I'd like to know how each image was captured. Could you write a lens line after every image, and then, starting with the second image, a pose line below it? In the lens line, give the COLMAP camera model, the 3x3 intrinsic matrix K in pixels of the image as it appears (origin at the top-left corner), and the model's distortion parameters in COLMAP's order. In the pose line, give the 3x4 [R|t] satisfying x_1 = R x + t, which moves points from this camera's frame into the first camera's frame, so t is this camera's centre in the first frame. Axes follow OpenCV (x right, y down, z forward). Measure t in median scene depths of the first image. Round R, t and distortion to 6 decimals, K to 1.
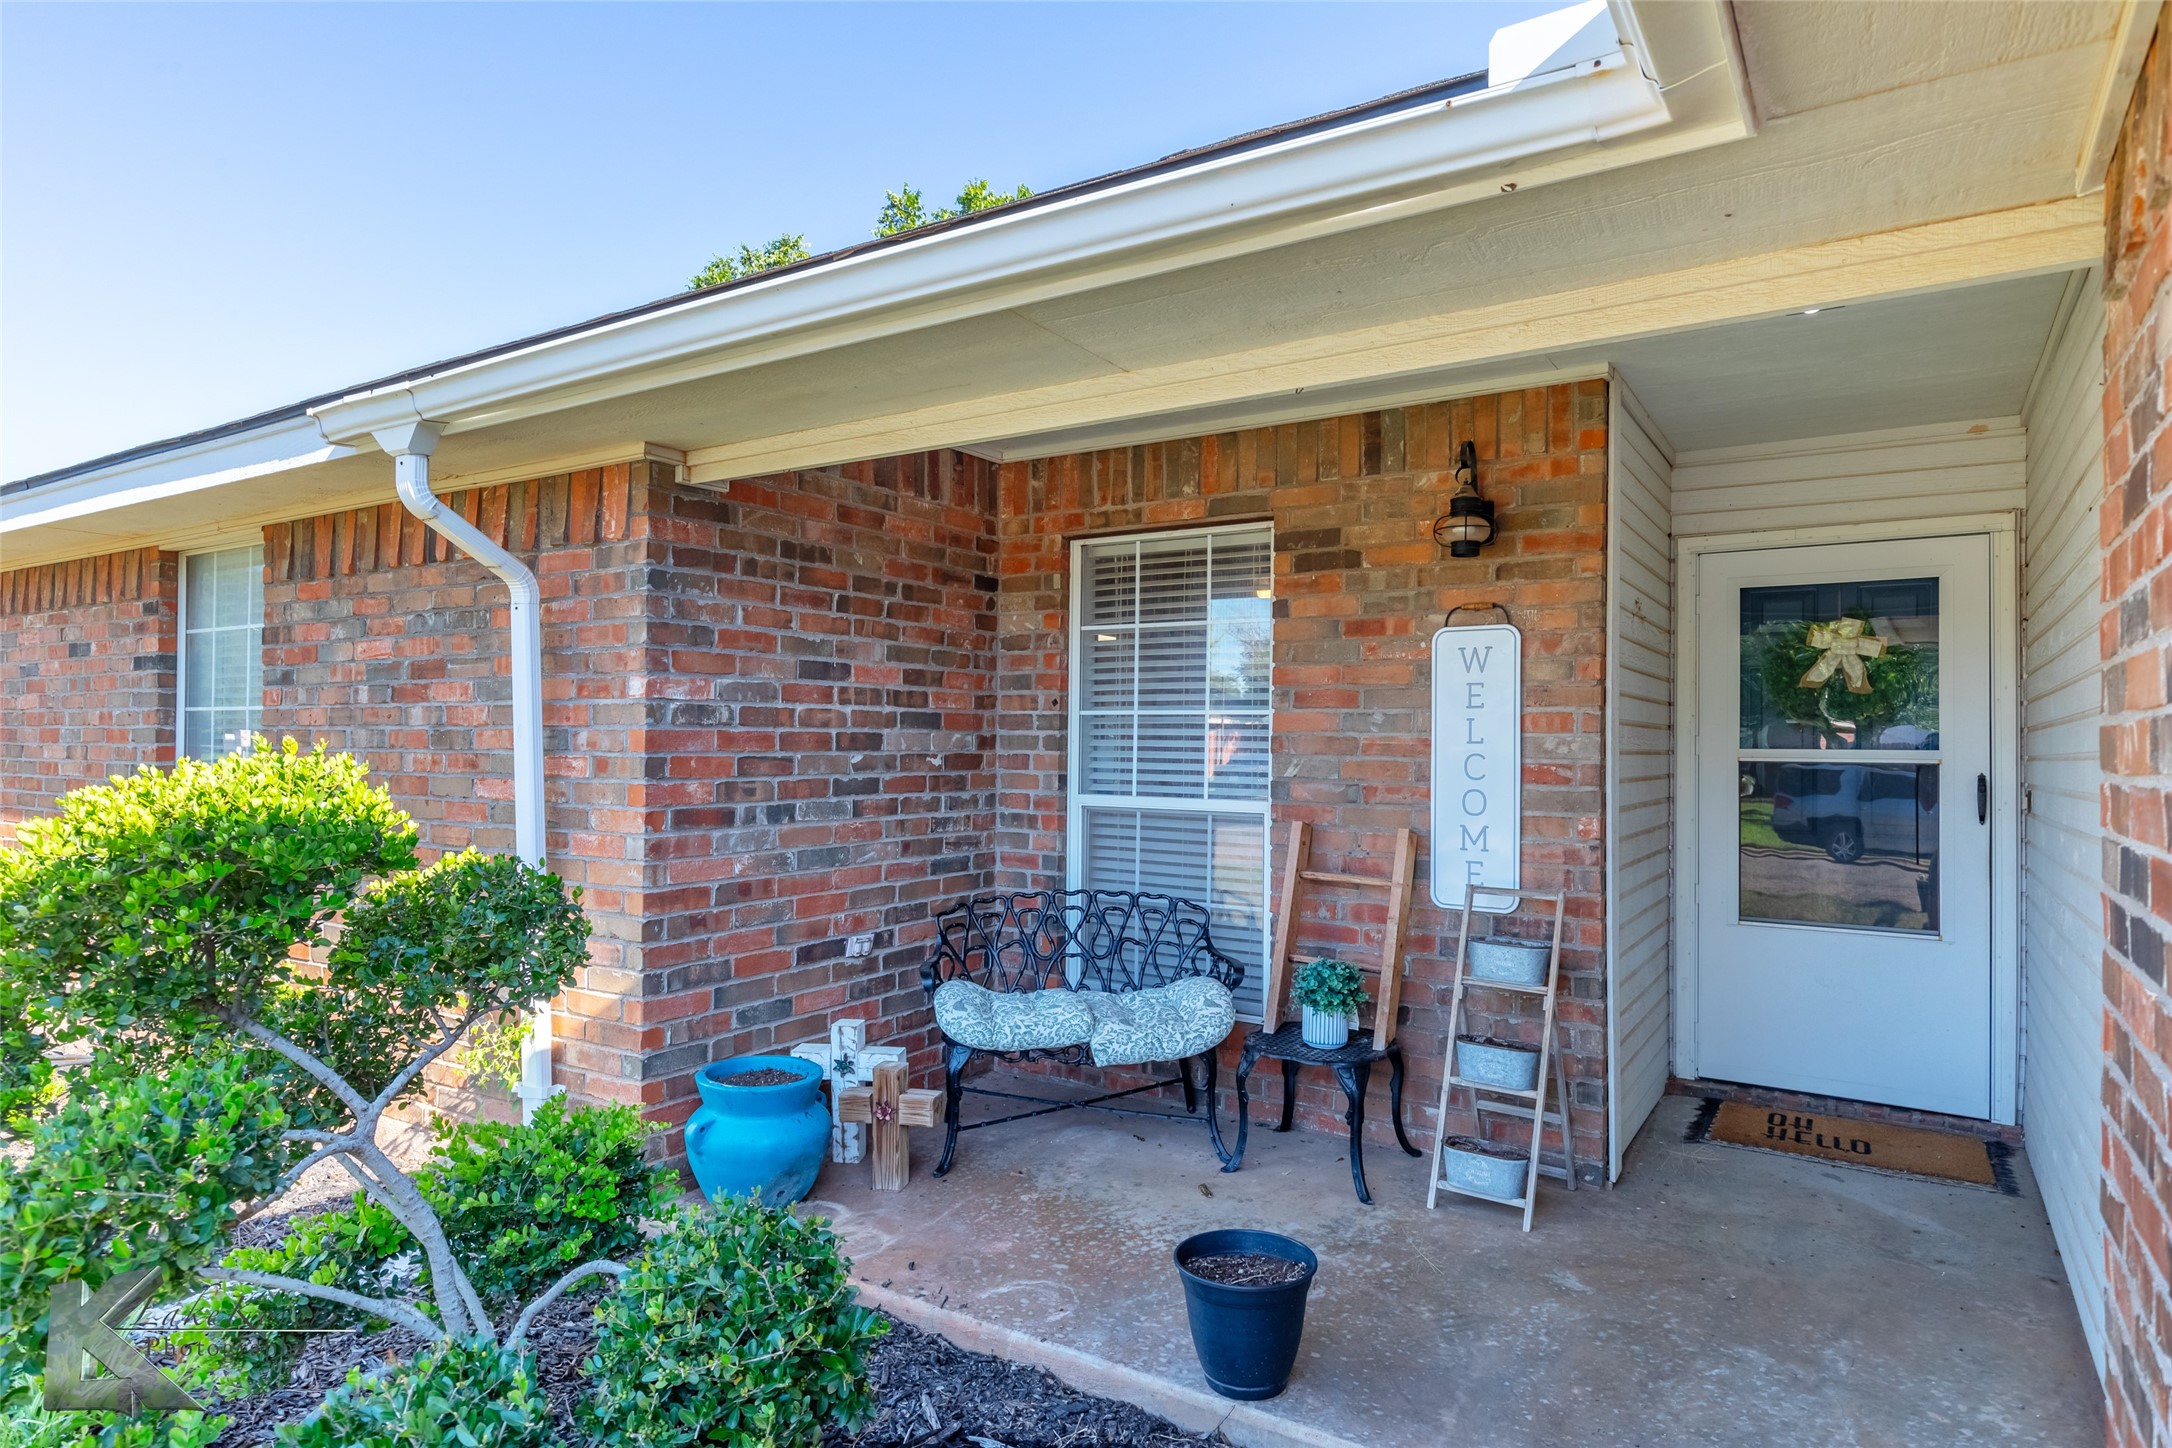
lens RADIAL K [[1196.6, 0, 1078.9], [0, 1196.6, 729.5], [0, 0, 1]] dist [0.021285, -0.000096]
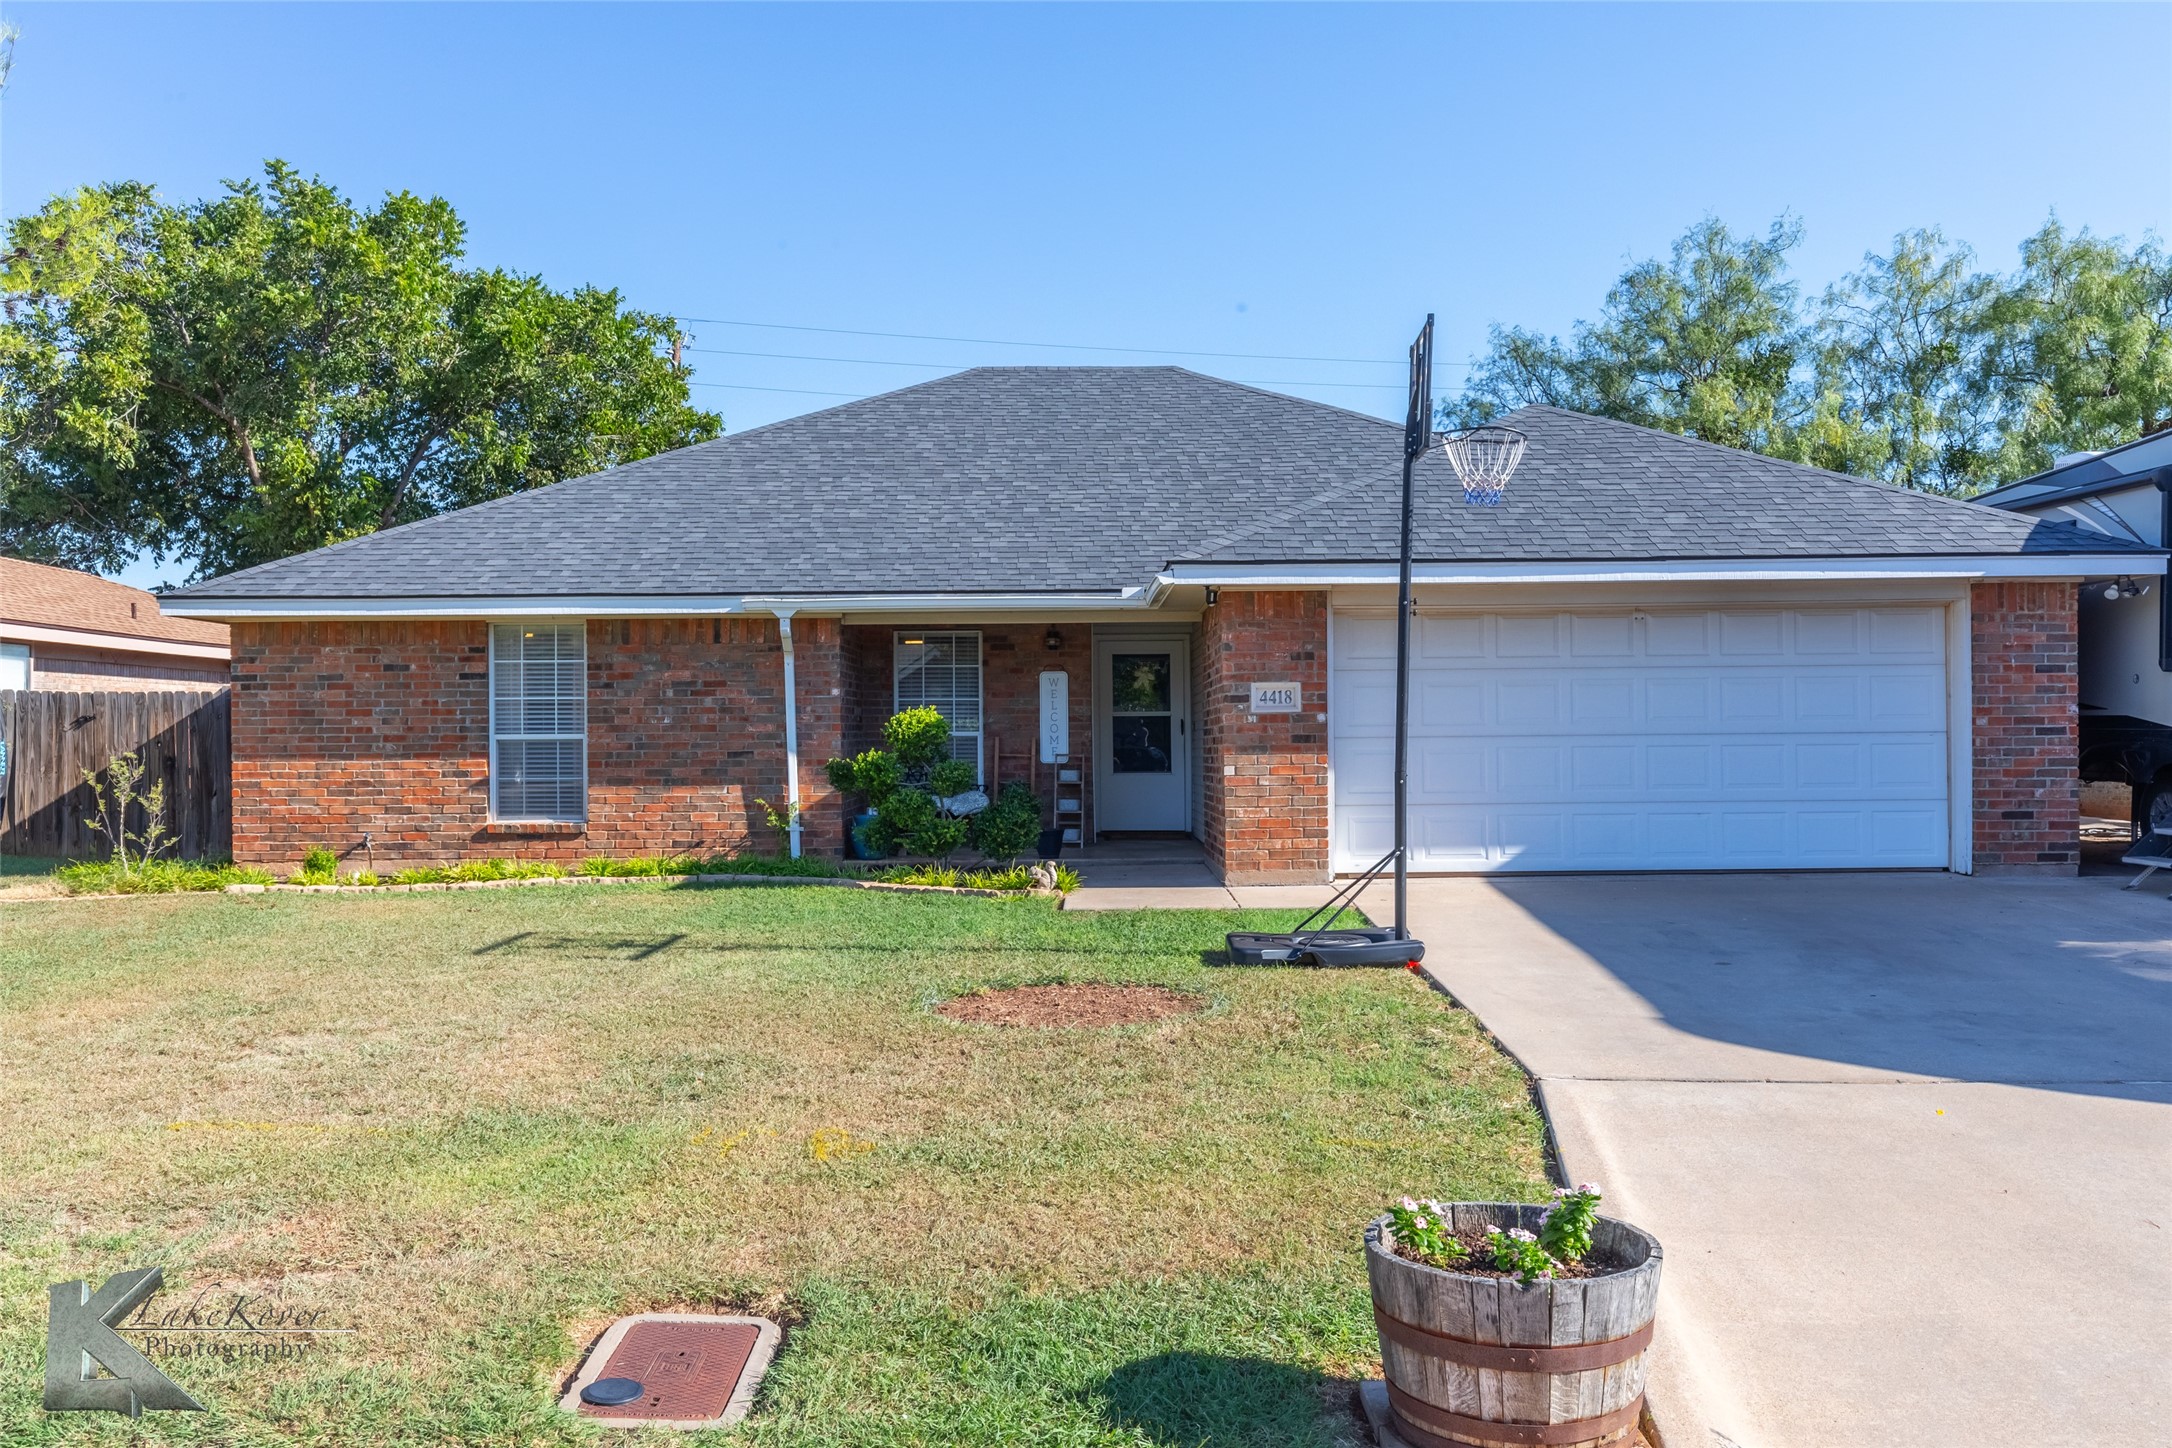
lens RADIAL K [[1778.7, 0, 1071.9], [0, 1778.7, 725.7], [0, 0, 1]] dist [-0.000073, 0.011032]
pose [[0.836068, -0.009045, 0.548552, -2.050394], [0.009960, 0.999950, 0.001306, 0.045852], [-0.548536, 0.004372, 0.836115, -2.732590]]
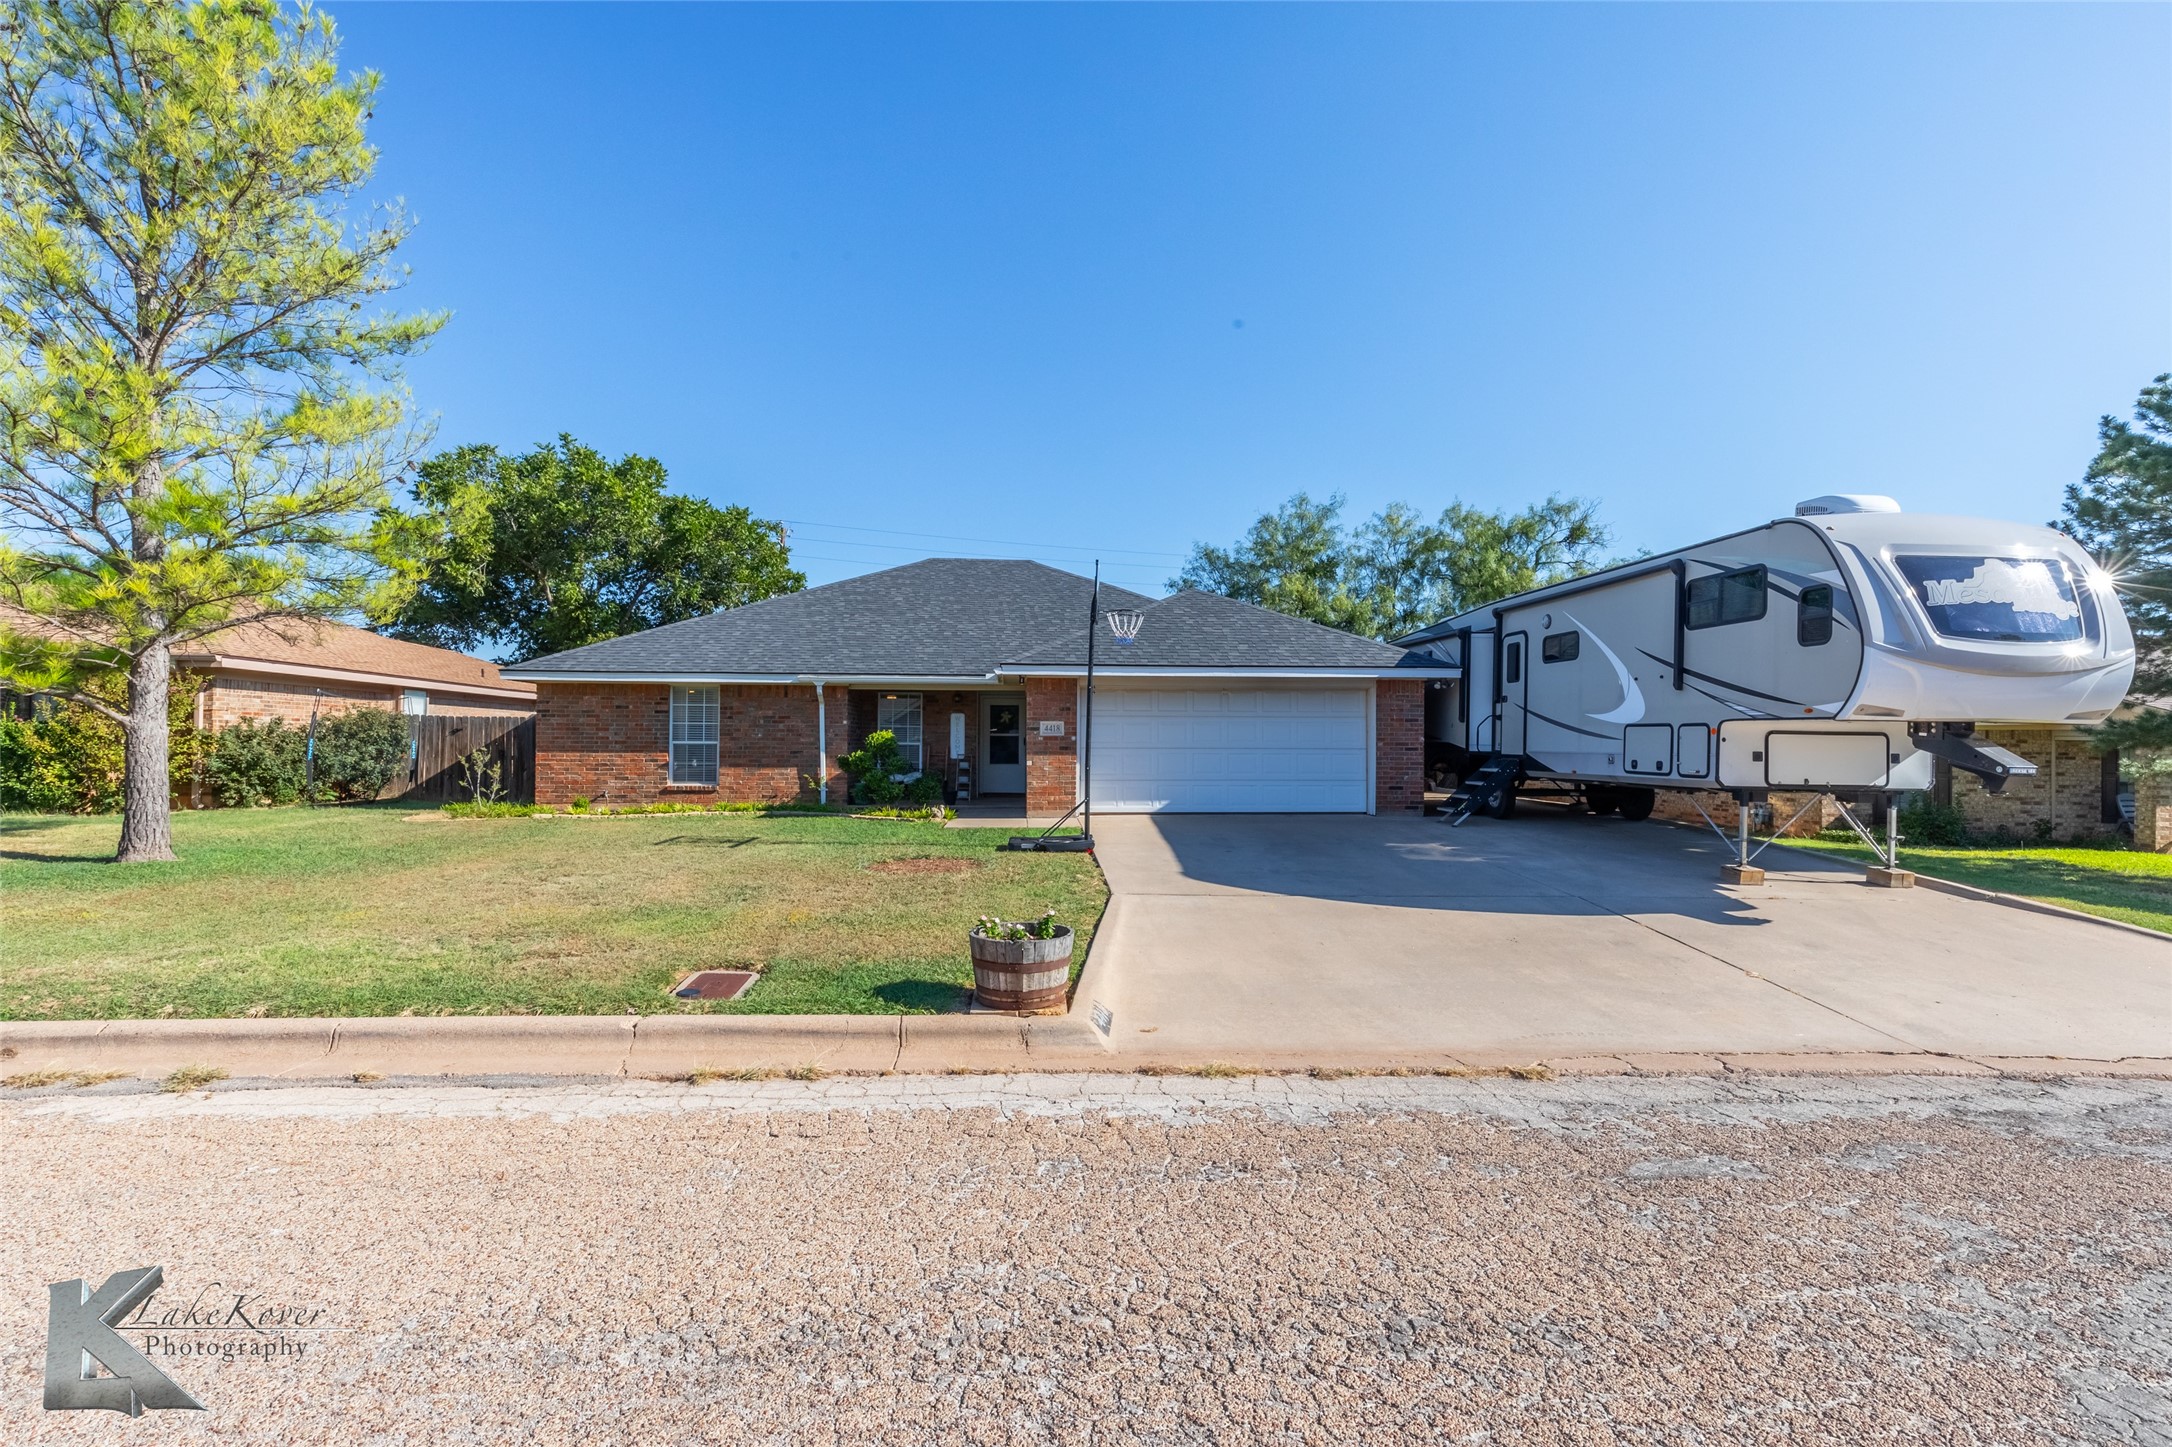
lens RADIAL K [[983.6, 0, 1080.2], [0, 983.6, 727.7], [0, 0, 1]] dist [0.009758, -0.002132]
pose [[0.797915, 0.009433, 0.602696, -2.151560], [-0.003615, 0.999934, -0.010865, 0.039548], [-0.602759, 0.006490, 0.797897, -3.326123]]
